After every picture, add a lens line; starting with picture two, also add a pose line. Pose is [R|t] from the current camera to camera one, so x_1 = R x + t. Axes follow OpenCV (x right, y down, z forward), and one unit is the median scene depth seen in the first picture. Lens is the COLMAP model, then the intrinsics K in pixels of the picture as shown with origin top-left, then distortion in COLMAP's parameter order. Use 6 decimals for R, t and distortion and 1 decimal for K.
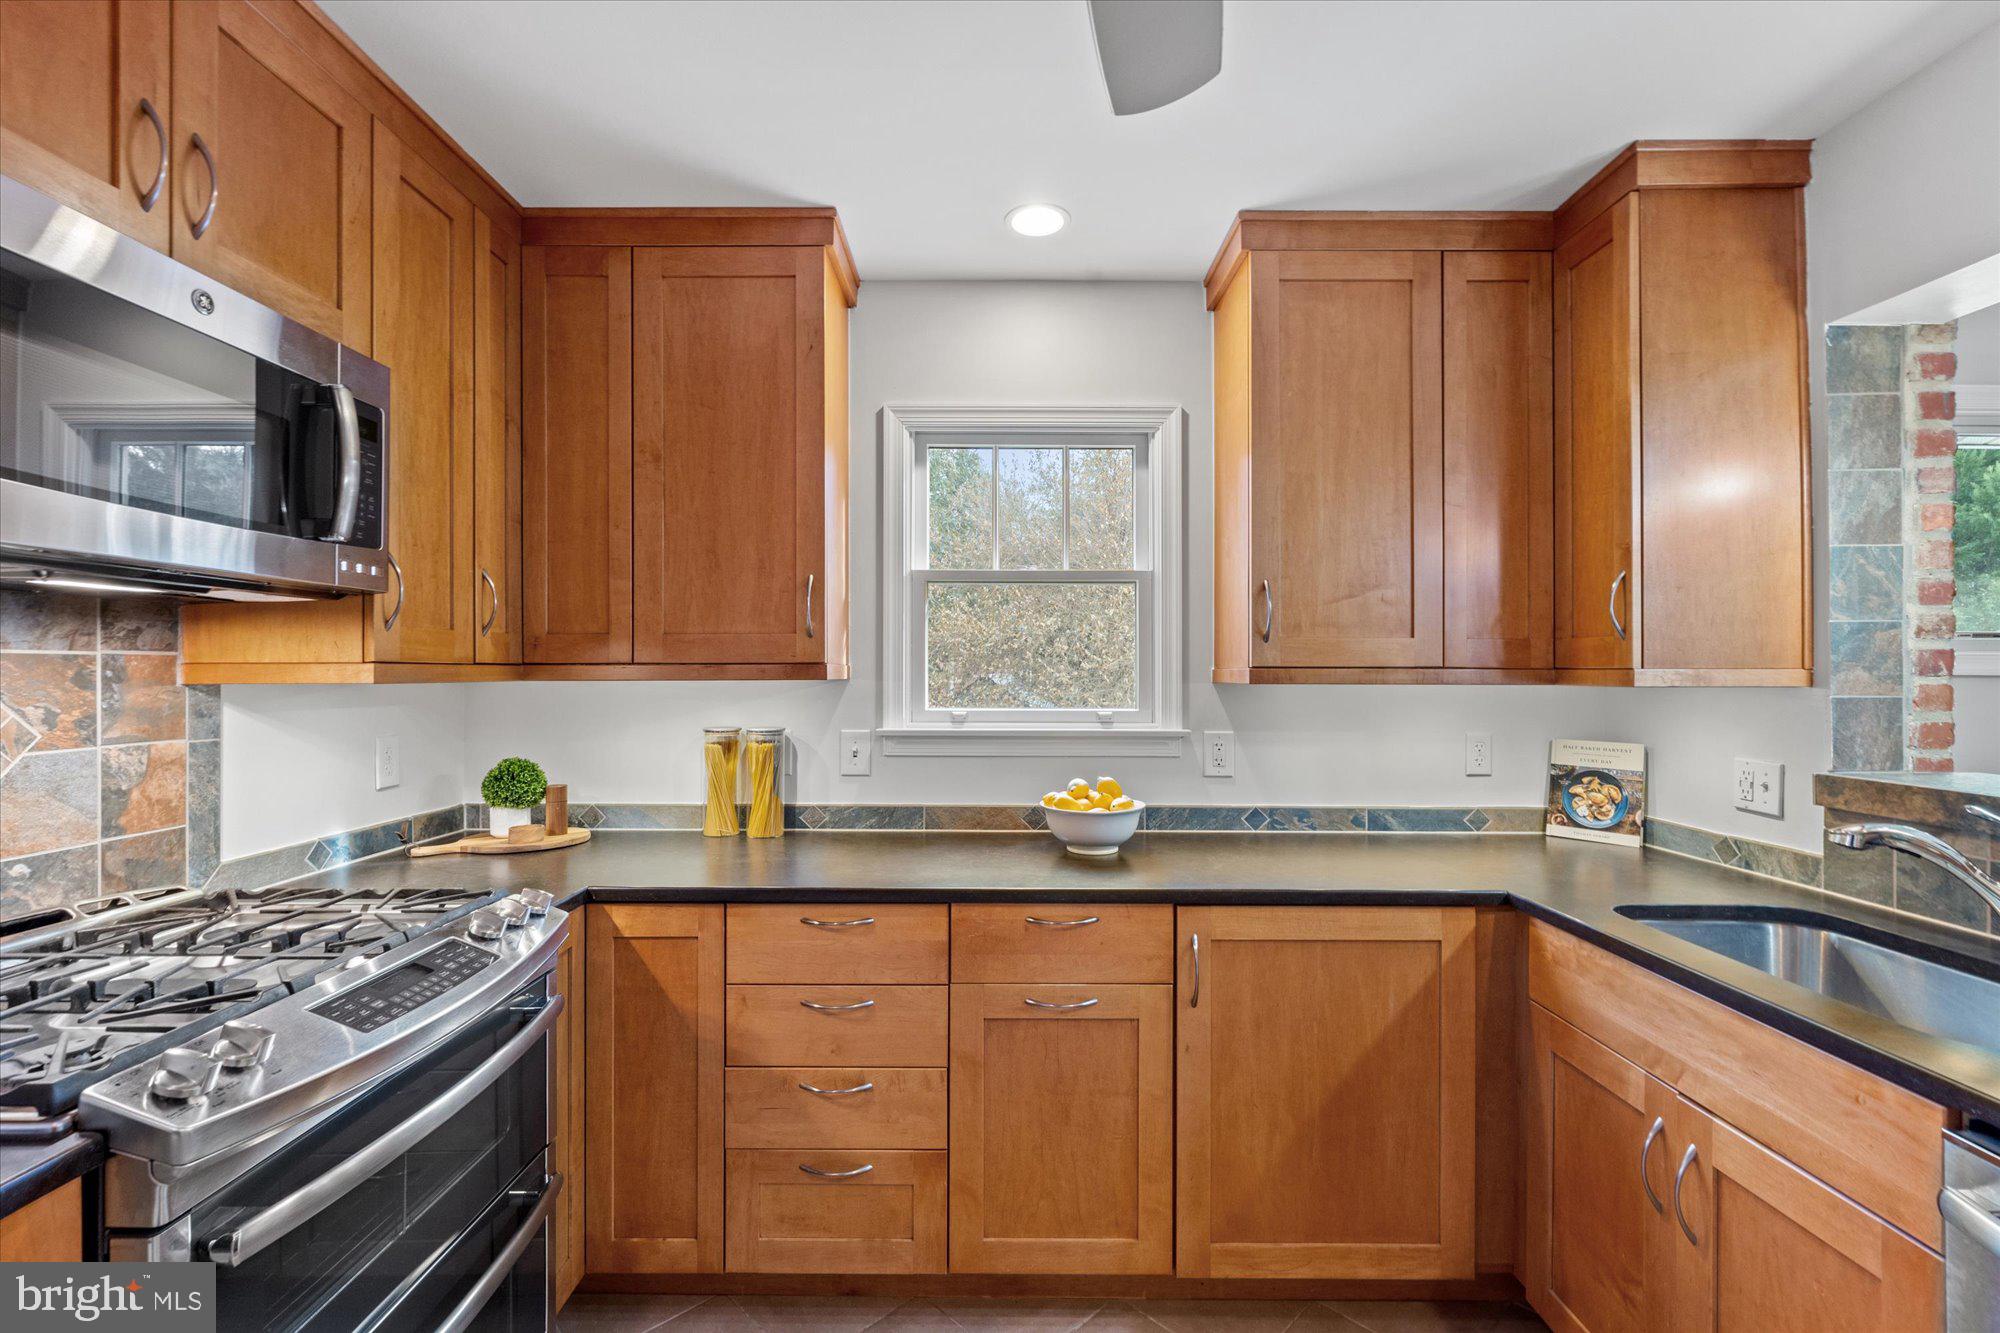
lens RADIAL K [[878.8, 0, 1000.0], [0, 878.8, 666.5], [0, 0, 1]] dist [-0.004355, 0.000020]
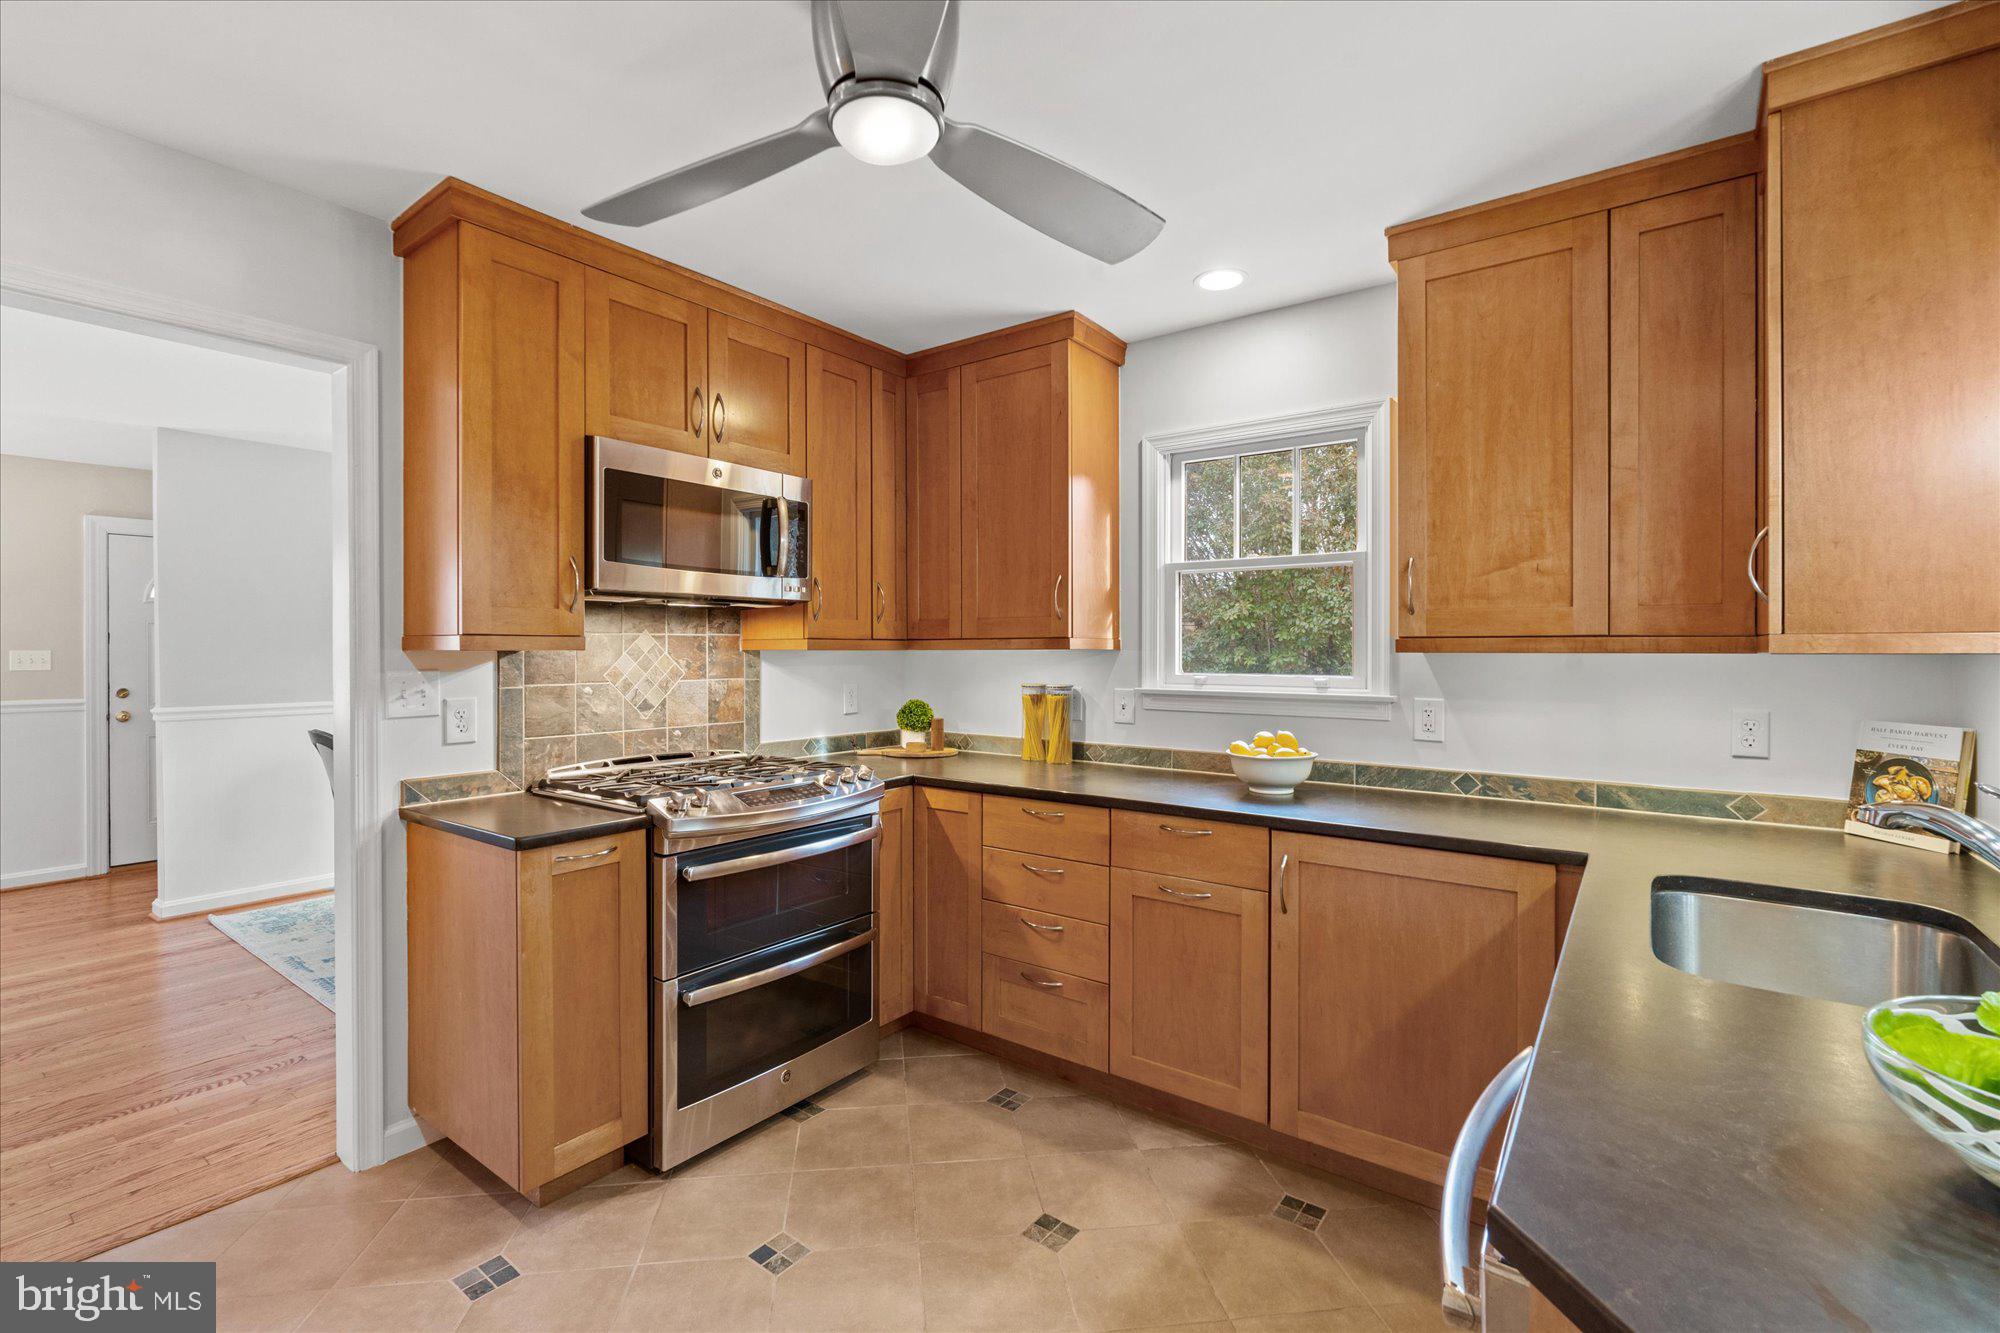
lens RADIAL K [[893.9, 0, 990.9], [0, 893.9, 648.6], [0, 0, 1]] dist [-0.002565, -0.000566]
pose [[0.799031, -0.001974, -0.601286, 0.558883], [0.003803, 0.999991, 0.001770, 0.011233], [0.601278, -0.003701, 0.799032, -0.213255]]
